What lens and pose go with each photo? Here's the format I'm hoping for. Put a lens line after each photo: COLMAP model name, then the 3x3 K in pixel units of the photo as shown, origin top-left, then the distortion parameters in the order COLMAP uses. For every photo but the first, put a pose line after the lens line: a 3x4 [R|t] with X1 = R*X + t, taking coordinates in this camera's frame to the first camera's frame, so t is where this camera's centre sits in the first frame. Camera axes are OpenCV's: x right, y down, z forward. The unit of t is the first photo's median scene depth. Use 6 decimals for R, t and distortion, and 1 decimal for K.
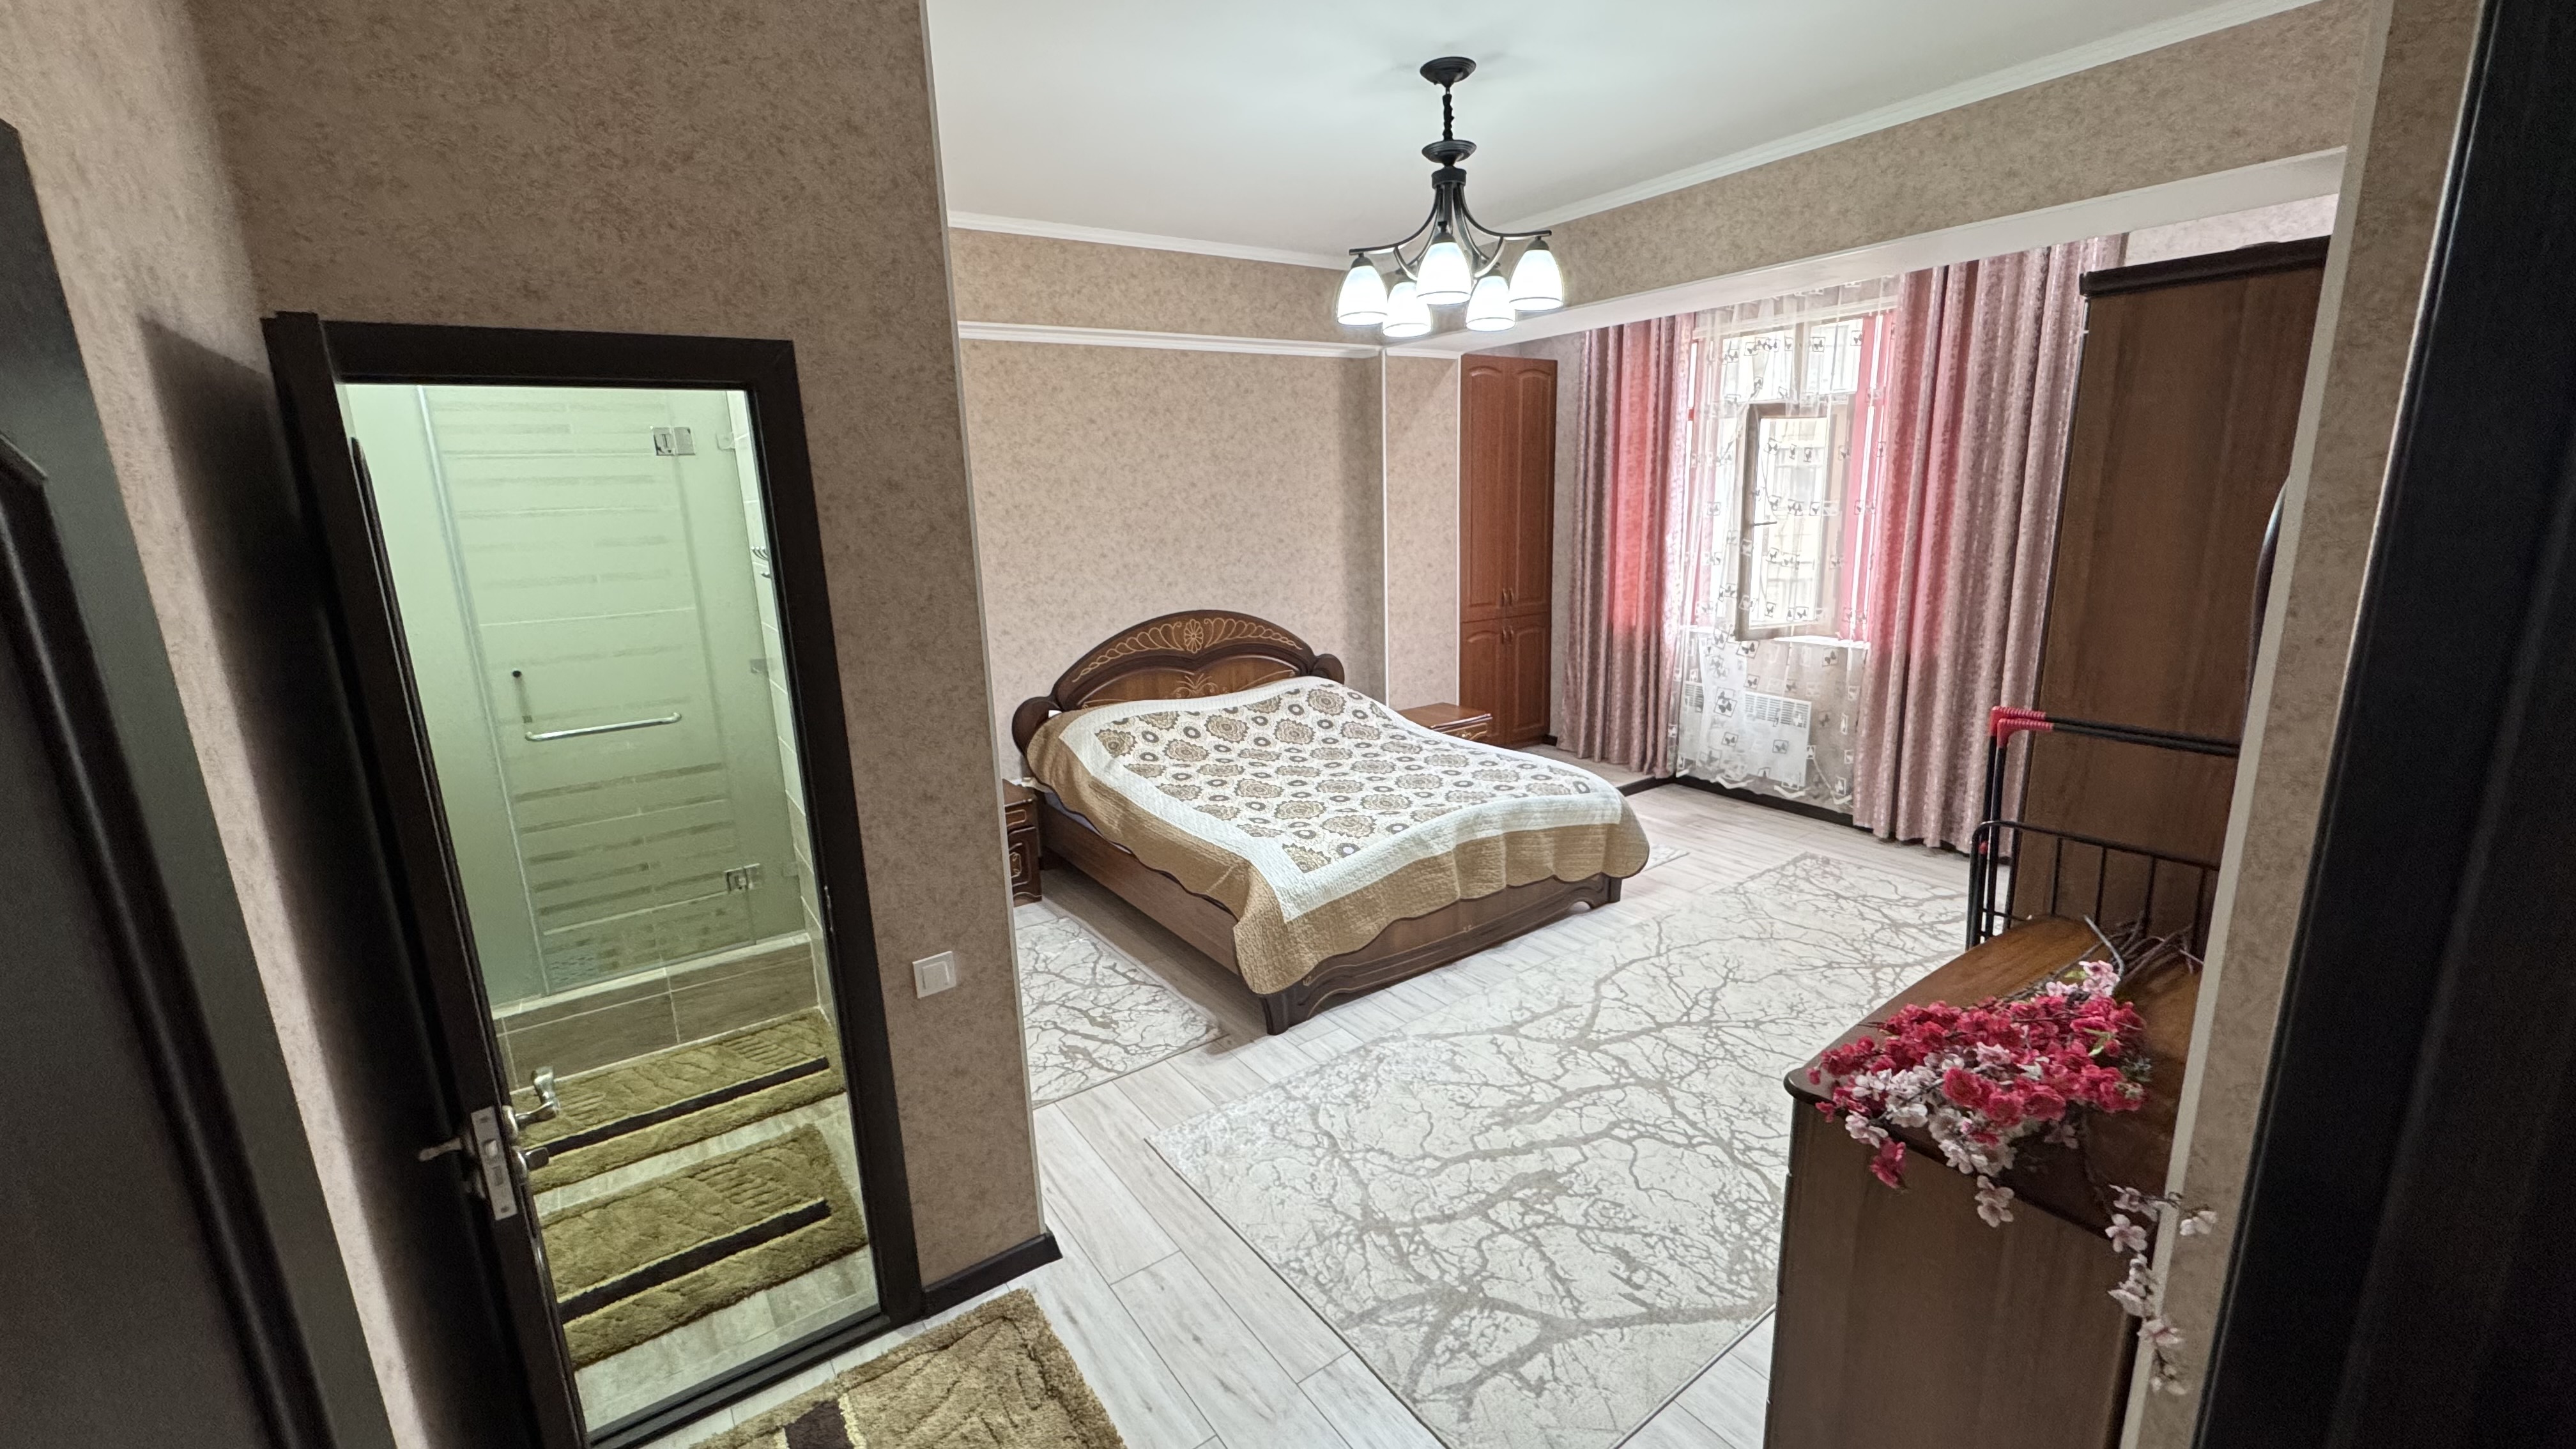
lens RADIAL K [[1026.6, 0, 1299.9], [0, 1026.6, 721.0], [0, 0, 1]] dist [-0.002921, -0.000167]
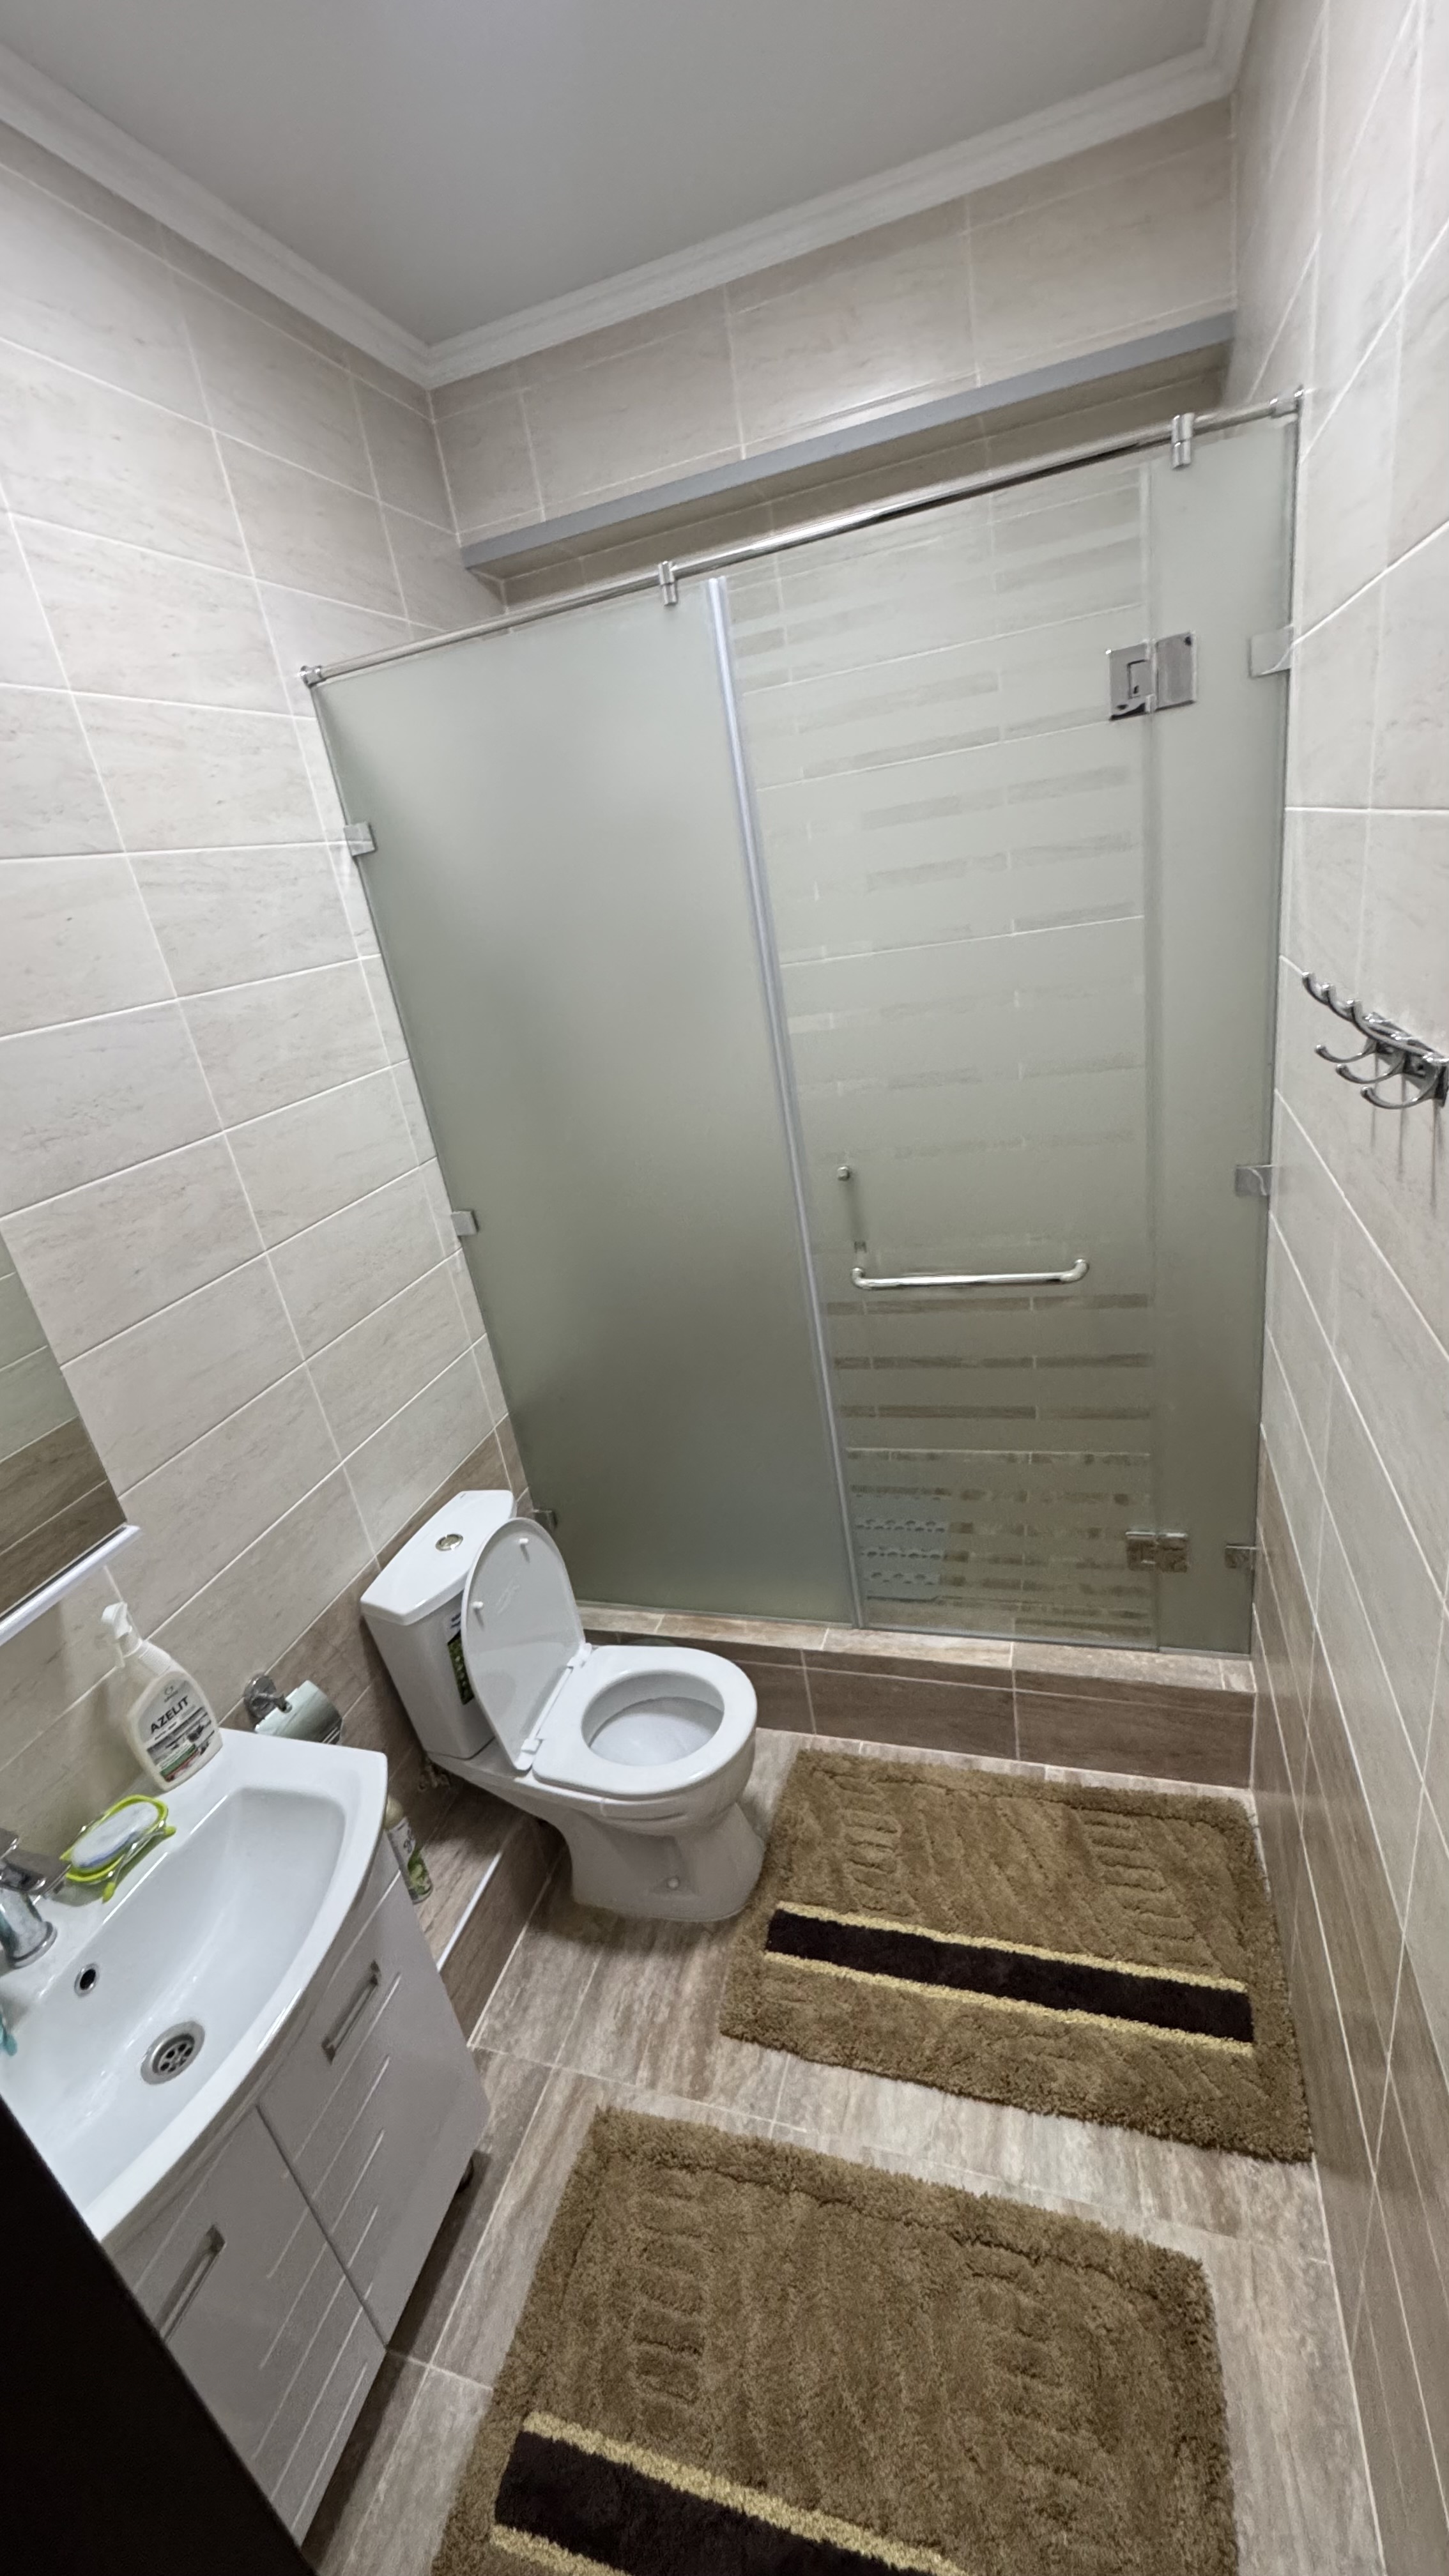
lens RADIAL K [[1026.6, 0, 727.6], [0, 1026.6, 1292.5], [0, 0, 1]] dist [-0.002921, -0.000167]
pose [[0.601912, 0.239842, -0.761694, -0.333464], [-0.037756, 0.961312, 0.272862, -0.138775], [0.797669, -0.135481, 0.587681, 0.578663]]
